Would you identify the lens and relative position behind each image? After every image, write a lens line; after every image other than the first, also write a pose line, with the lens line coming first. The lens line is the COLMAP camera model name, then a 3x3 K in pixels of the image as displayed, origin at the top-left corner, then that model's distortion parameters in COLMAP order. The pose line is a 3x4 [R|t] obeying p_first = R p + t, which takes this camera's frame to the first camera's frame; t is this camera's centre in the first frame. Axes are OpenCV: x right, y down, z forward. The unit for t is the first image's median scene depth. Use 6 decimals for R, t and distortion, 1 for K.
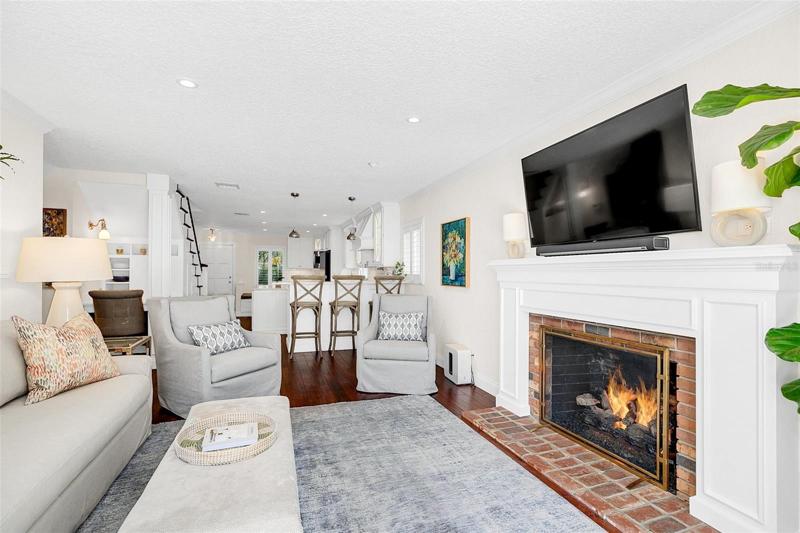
lens RADIAL K [[375.9, 0, 399.5], [0, 375.9, 270.7], [0, 0, 1]] dist [-0.003019, -0.000406]
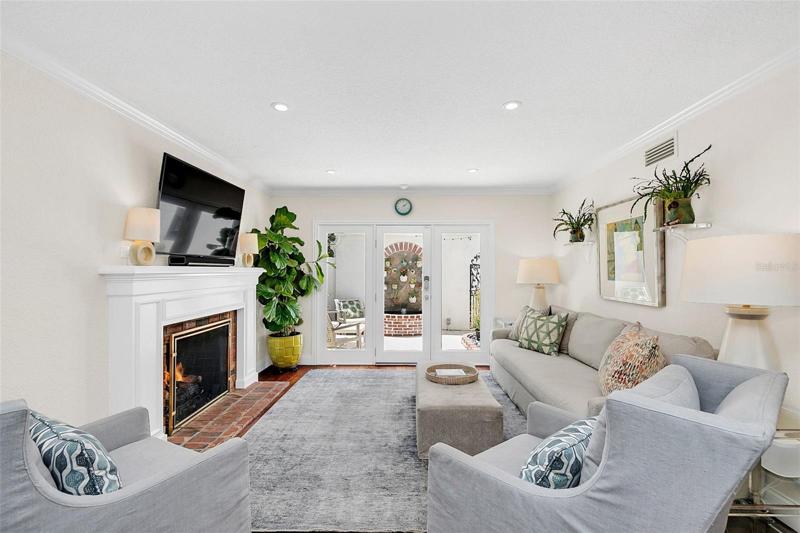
lens RADIAL K [[368.3, 0, 400.0], [0, 368.3, 266.5], [0, 0, 1]] dist [-0.002274, -0.000233]
pose [[-0.935416, -0.000541, 0.353548, -0.556140], [-0.006573, 0.999853, -0.015862, -0.023533], [-0.353487, -0.017162, -0.935282, 1.803917]]
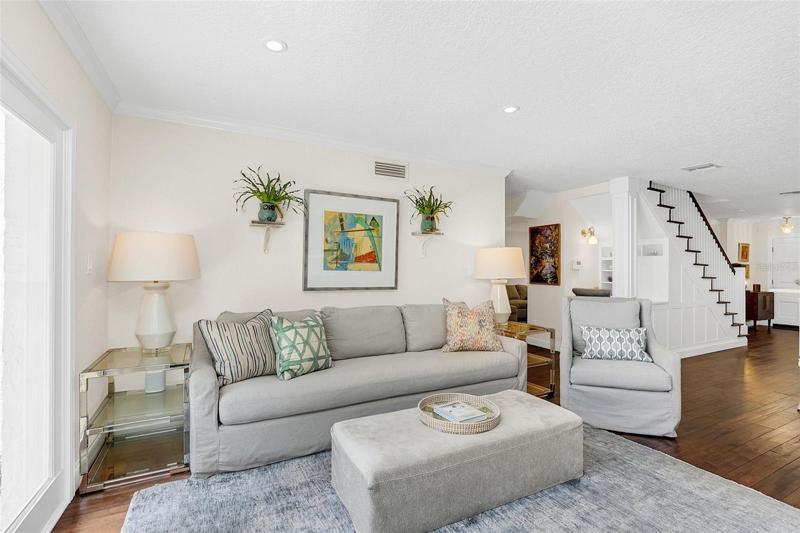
lens RADIAL K [[368.3, 0, 400.0], [0, 368.3, 266.5], [0, 0, 1]] dist [-0.002274, -0.000233]
pose [[0.138161, -0.012944, -0.990325, 0.444086], [-0.002097, 0.999909, -0.013362, 0.001457], [0.990408, 0.003923, 0.138121, 0.437974]]
